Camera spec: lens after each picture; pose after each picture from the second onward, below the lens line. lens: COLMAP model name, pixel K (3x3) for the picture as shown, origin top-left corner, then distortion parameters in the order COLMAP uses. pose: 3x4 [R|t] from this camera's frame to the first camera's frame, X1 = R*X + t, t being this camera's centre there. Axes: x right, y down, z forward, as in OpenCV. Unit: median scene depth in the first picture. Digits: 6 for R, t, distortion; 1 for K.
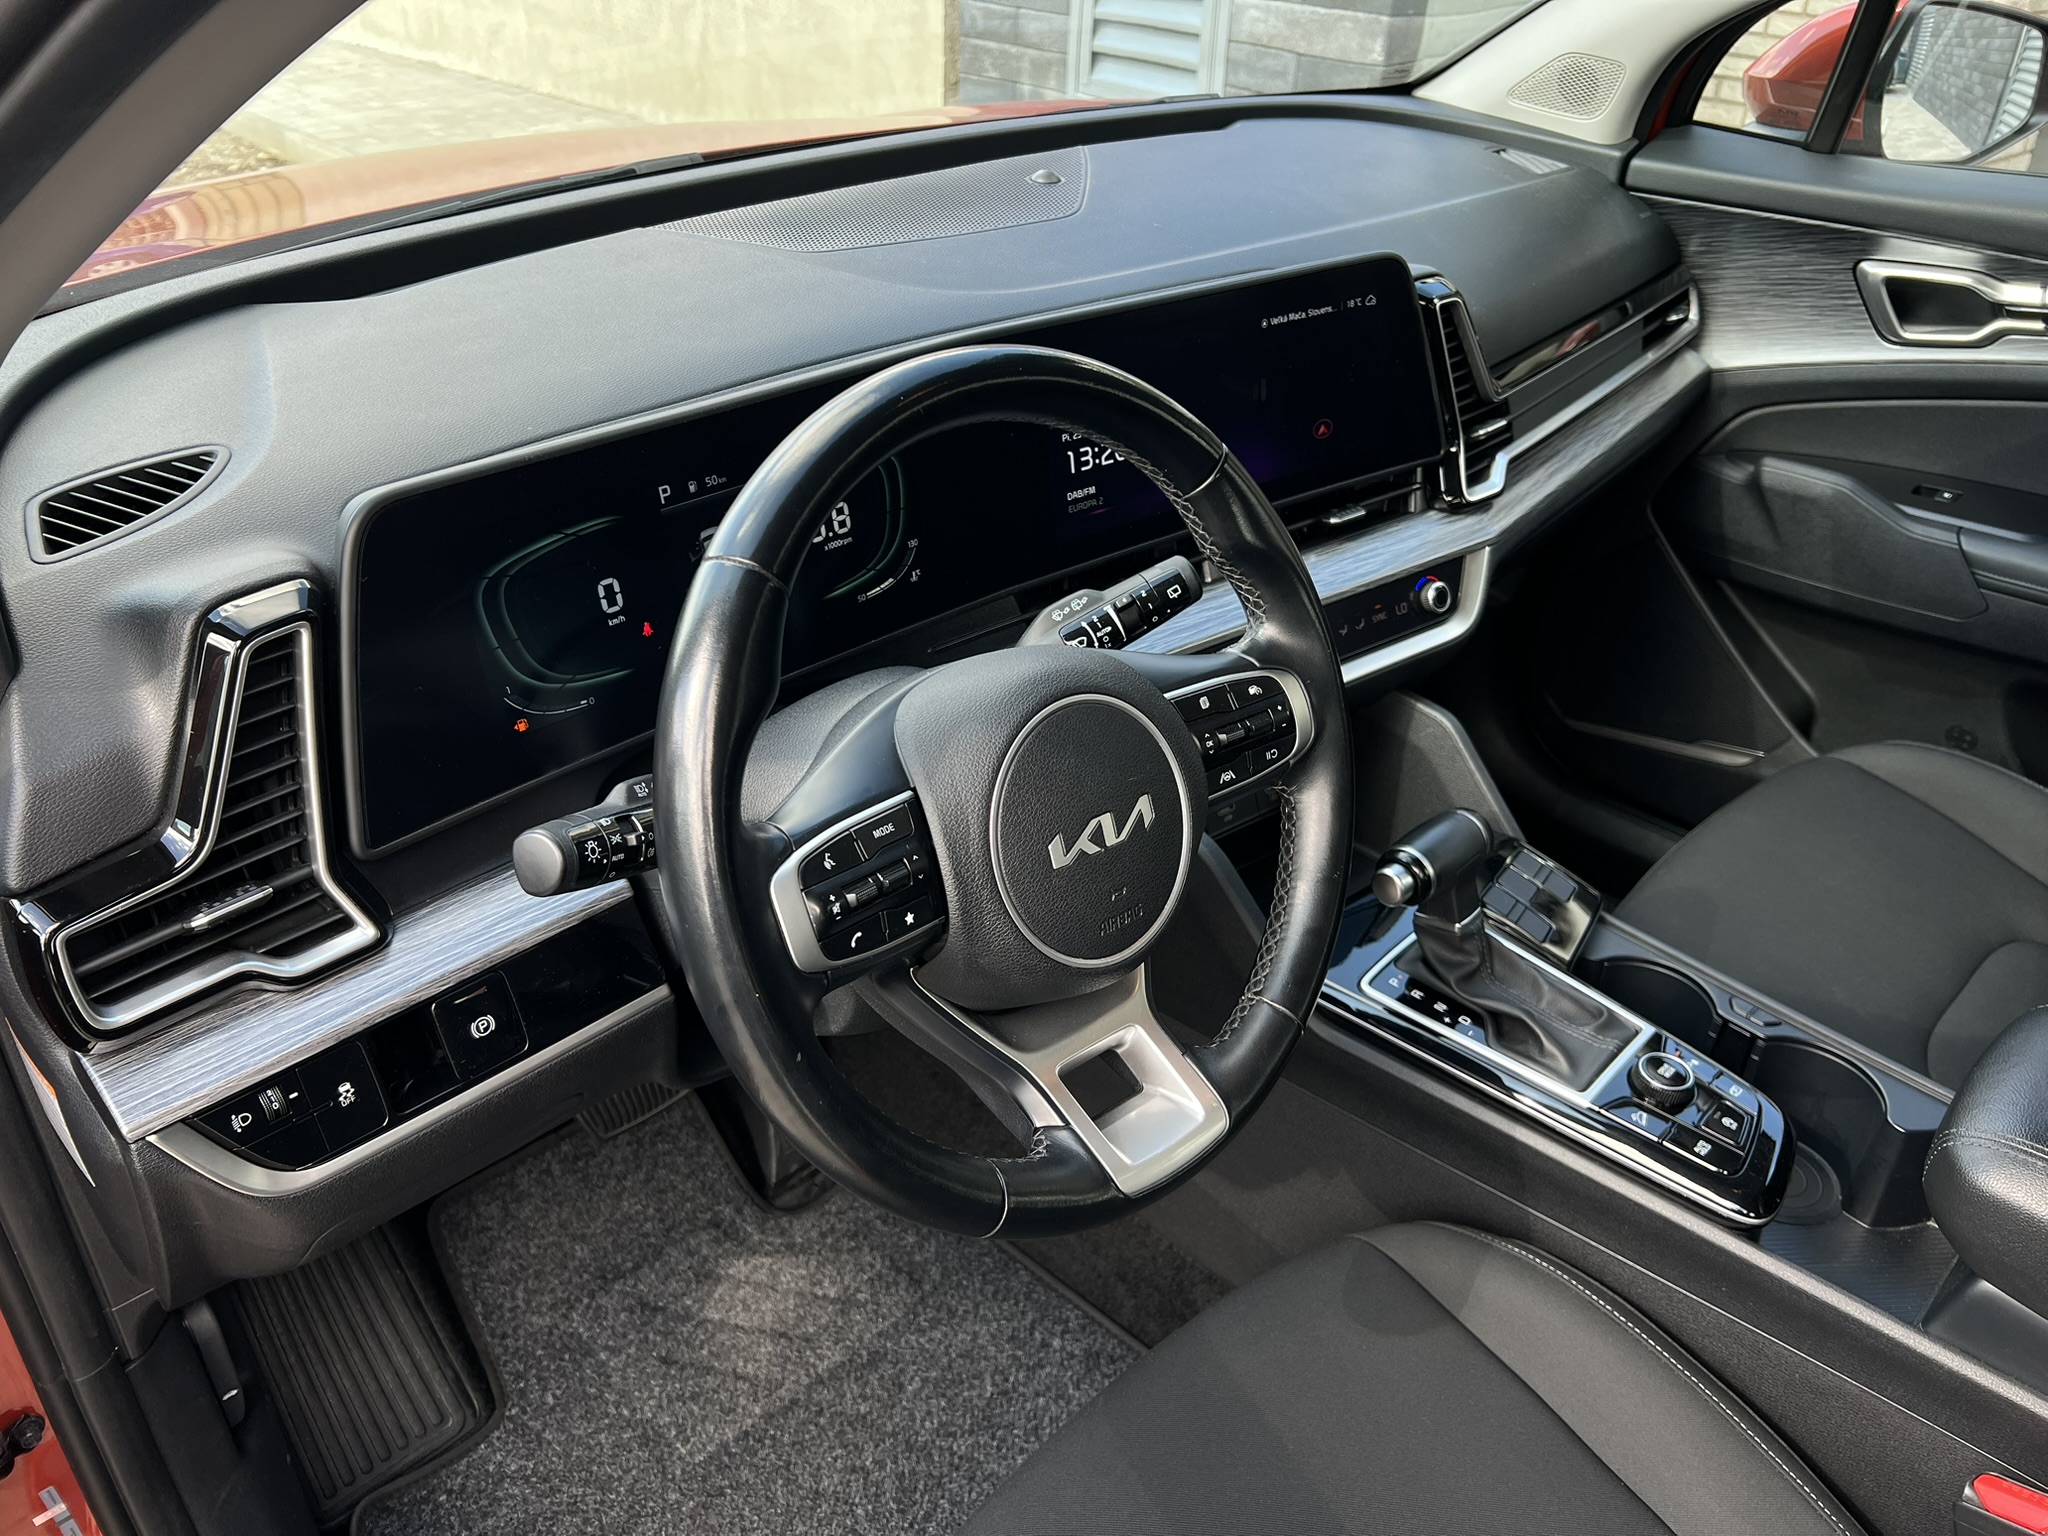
lens RADIAL K [[1576.1, 0, 1016.8], [0, 1576.1, 770.9], [0, 0, 1]] dist [0.035225, -0.046858]
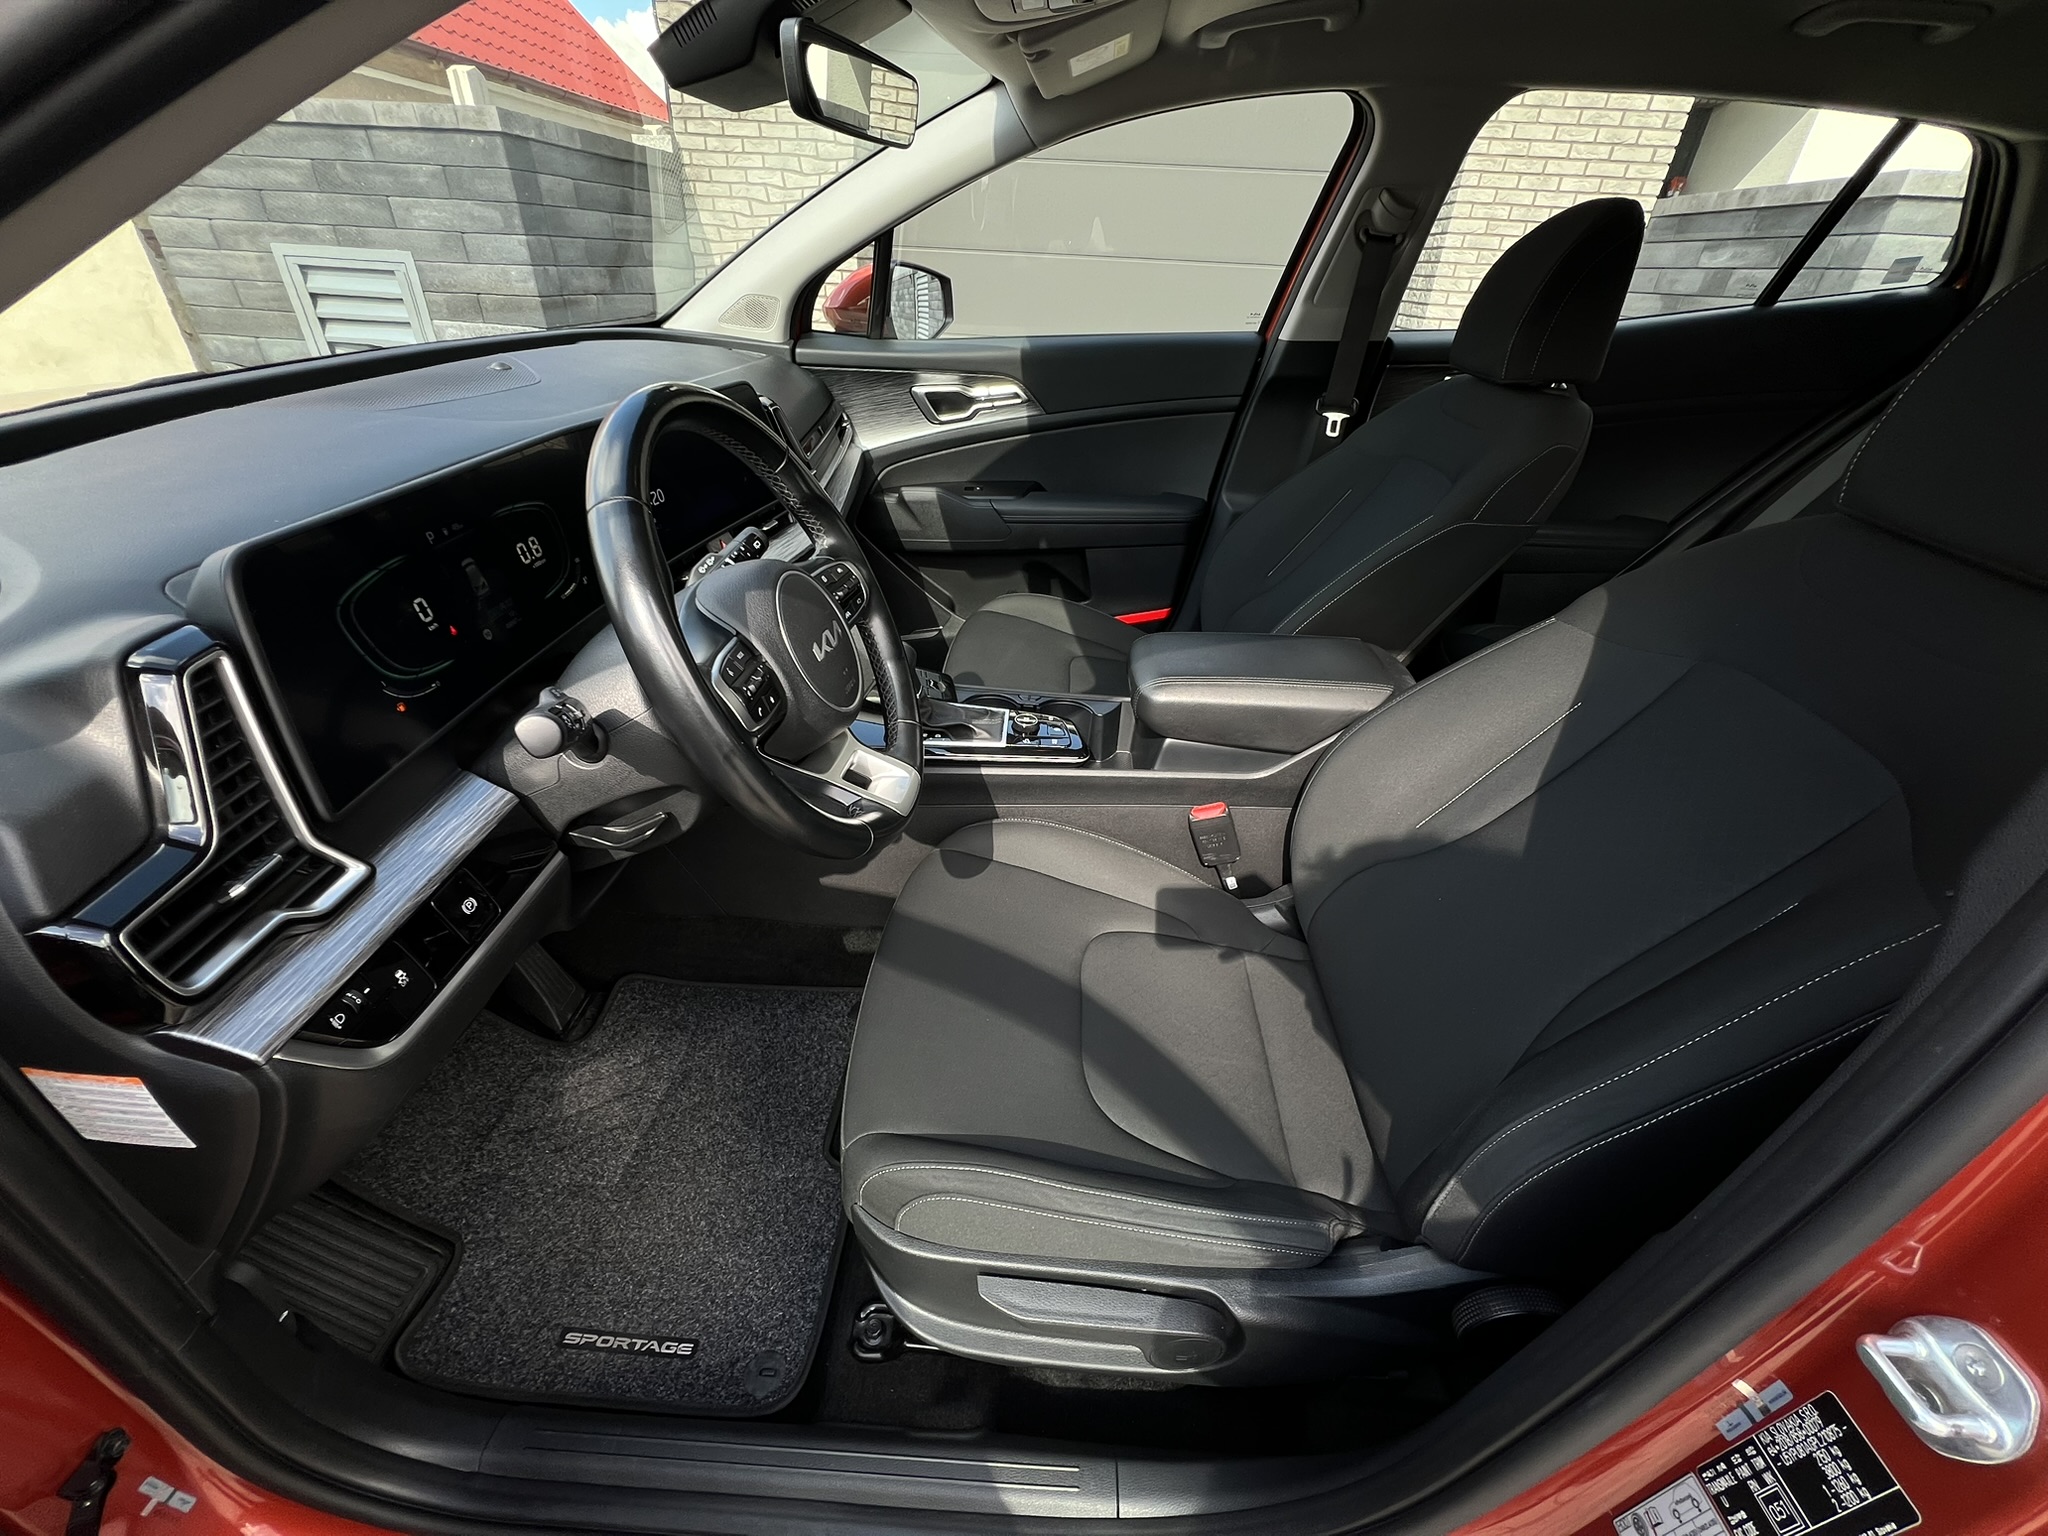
lens RADIAL K [[825.4, 0, 1027.9], [0, 825.4, 775.6], [0, 0, 1]] dist [0.002693, 0.000128]
pose [[0.736447, -0.359445, 0.573101, -0.225960], [0.339272, 0.929164, 0.146793, 0.072546], [-0.585269, 0.086332, 0.806230, 0.047655]]
